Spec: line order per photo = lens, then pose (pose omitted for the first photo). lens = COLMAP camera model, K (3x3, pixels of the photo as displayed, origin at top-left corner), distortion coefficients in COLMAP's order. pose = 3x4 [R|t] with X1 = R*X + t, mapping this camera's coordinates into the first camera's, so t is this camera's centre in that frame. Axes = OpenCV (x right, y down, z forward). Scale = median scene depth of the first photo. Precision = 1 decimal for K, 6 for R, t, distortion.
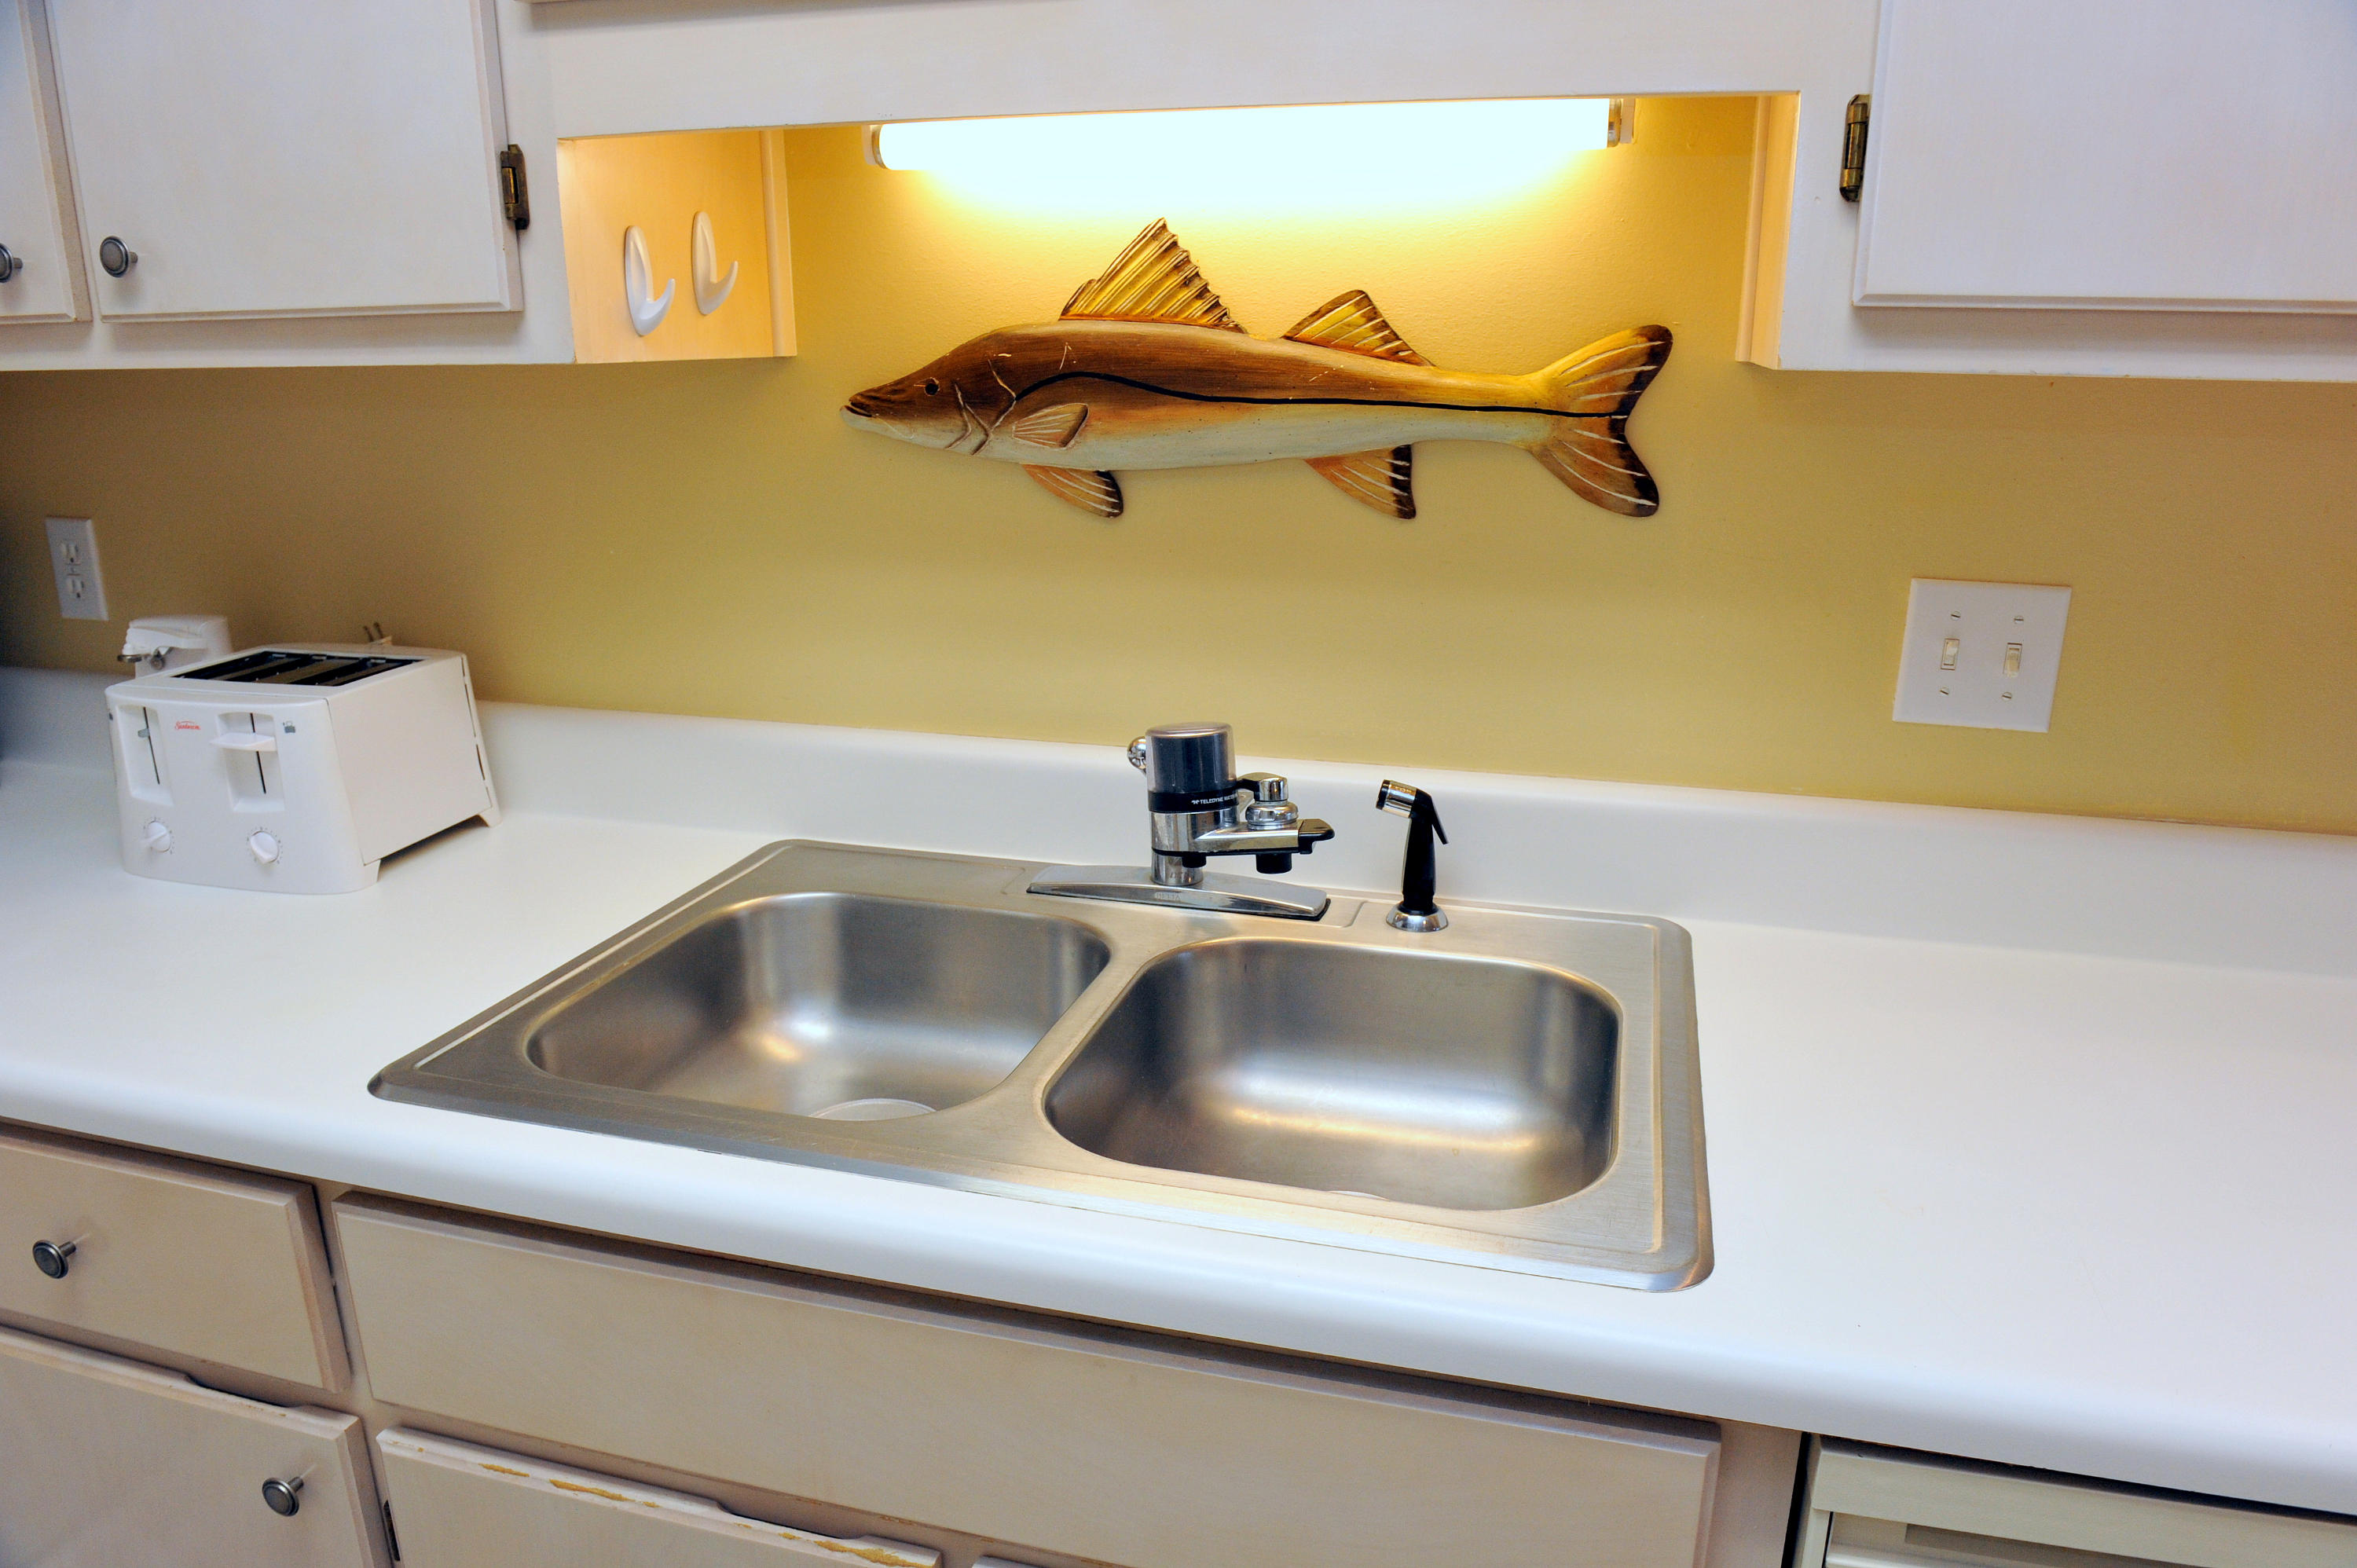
lens RADIAL K [[1605.0, 0, 1160.7], [0, 1605.0, 827.2], [0, 0, 1]] dist [-0.035093, -0.001938]
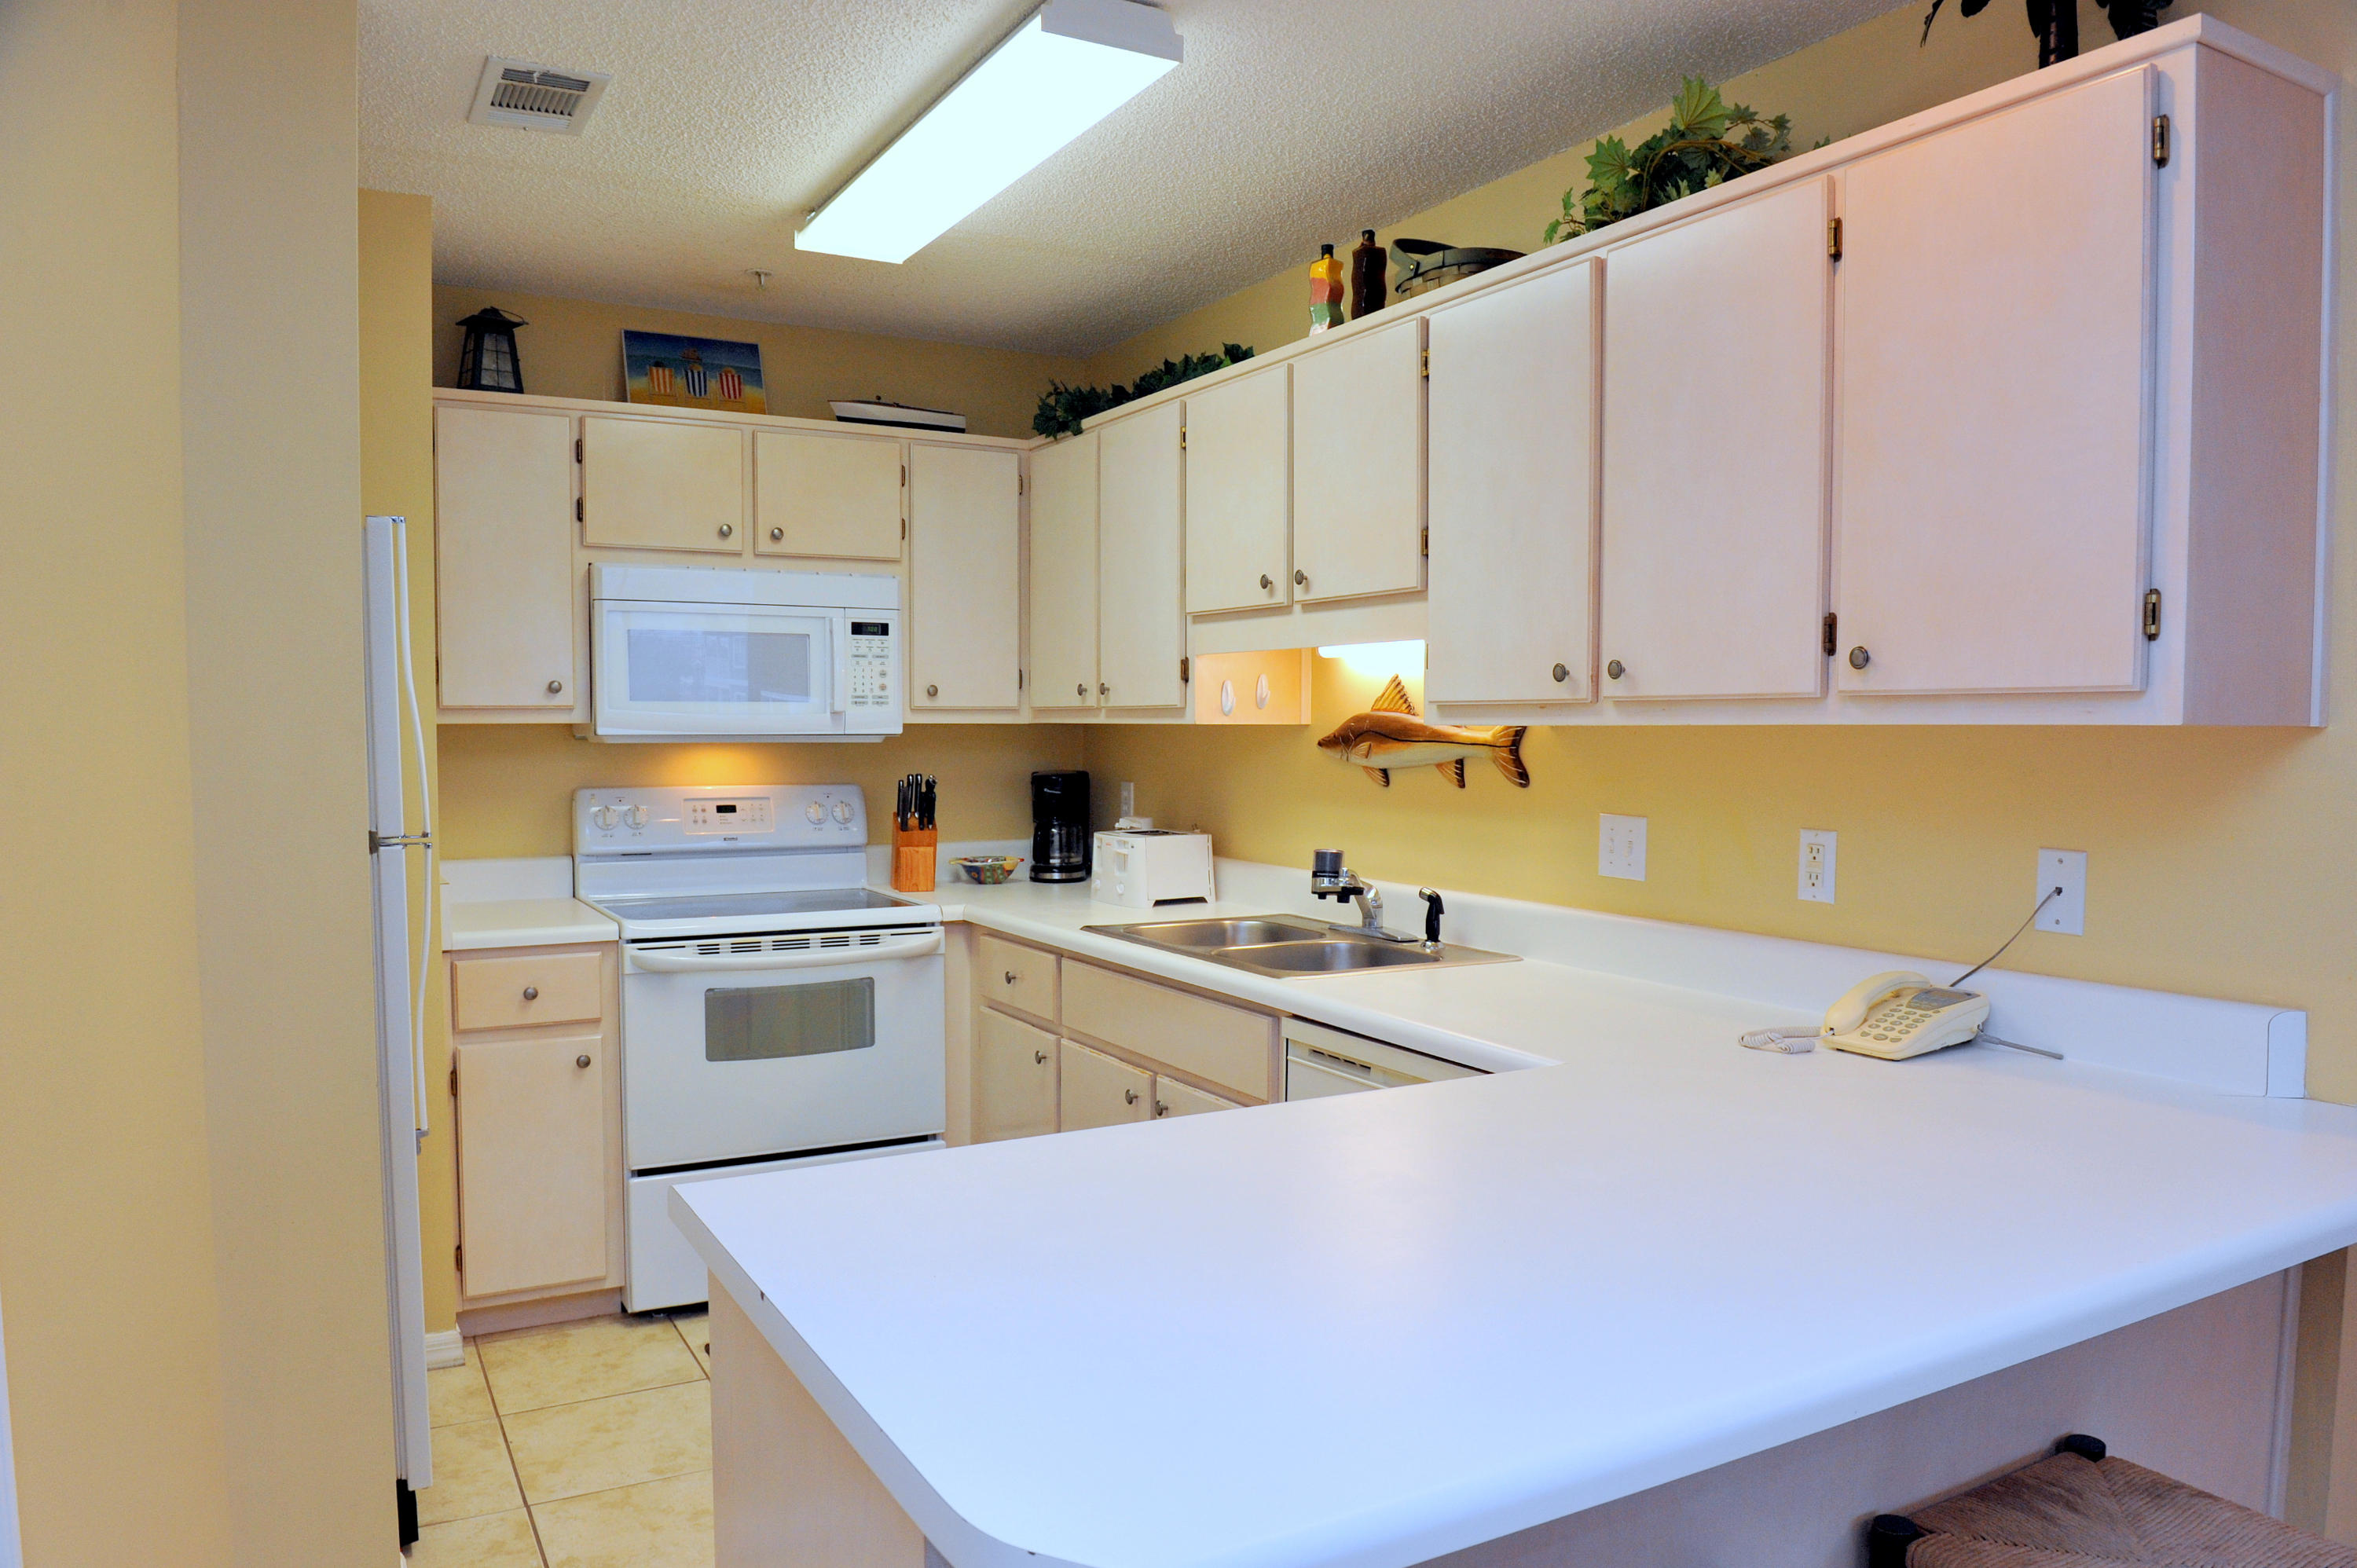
lens RADIAL K [[1605.0, 0, 1160.7], [0, 1605.0, 827.2], [0, 0, 1]] dist [-0.035093, -0.001938]
pose [[0.720242, 0.050739, -0.691865, 1.572393], [-0.213866, 0.964985, -0.151870, 0.351107], [0.659934, 0.257350, 0.705874, -1.070664]]
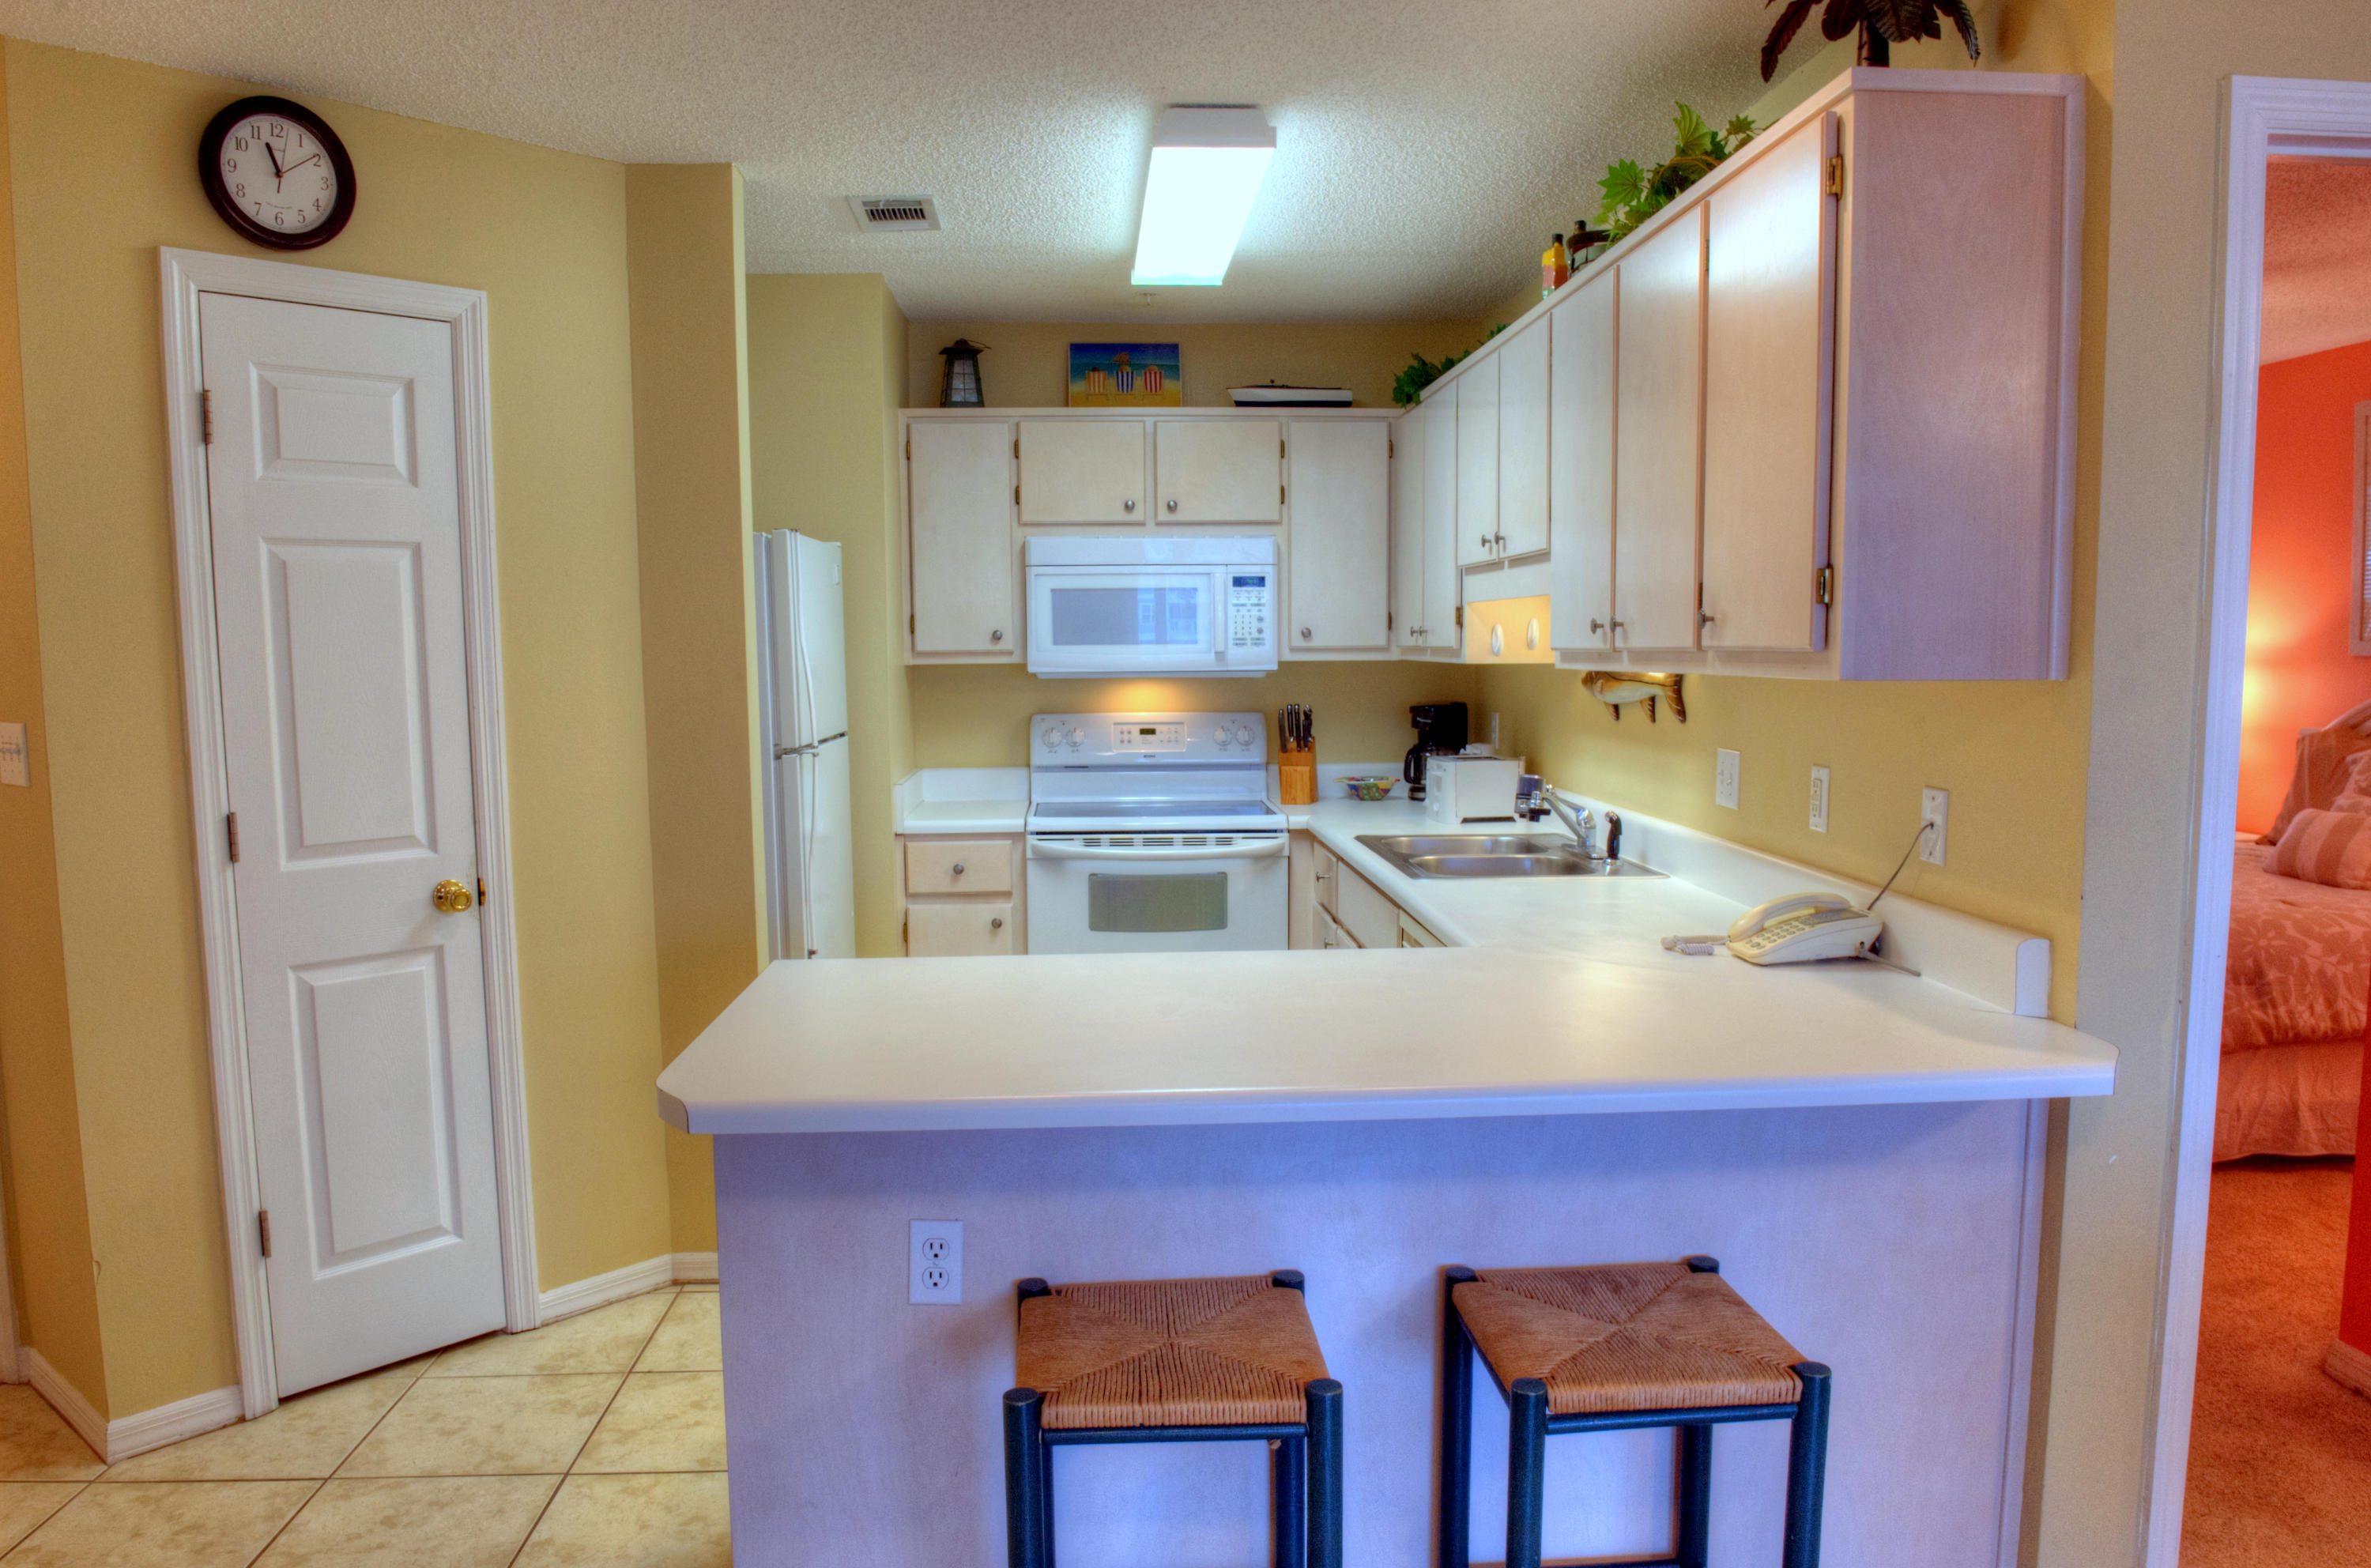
lens RADIAL K [[1660.5, 0, 1193.3], [0, 1660.5, 818.1], [0, 0, 1]] dist [-0.008060, -0.000404]
pose [[0.355368, 0.100287, -0.929331, 2.588169], [-0.276083, 0.961132, -0.001854, 0.192113], [0.893024, 0.257232, 0.369243, -0.730651]]
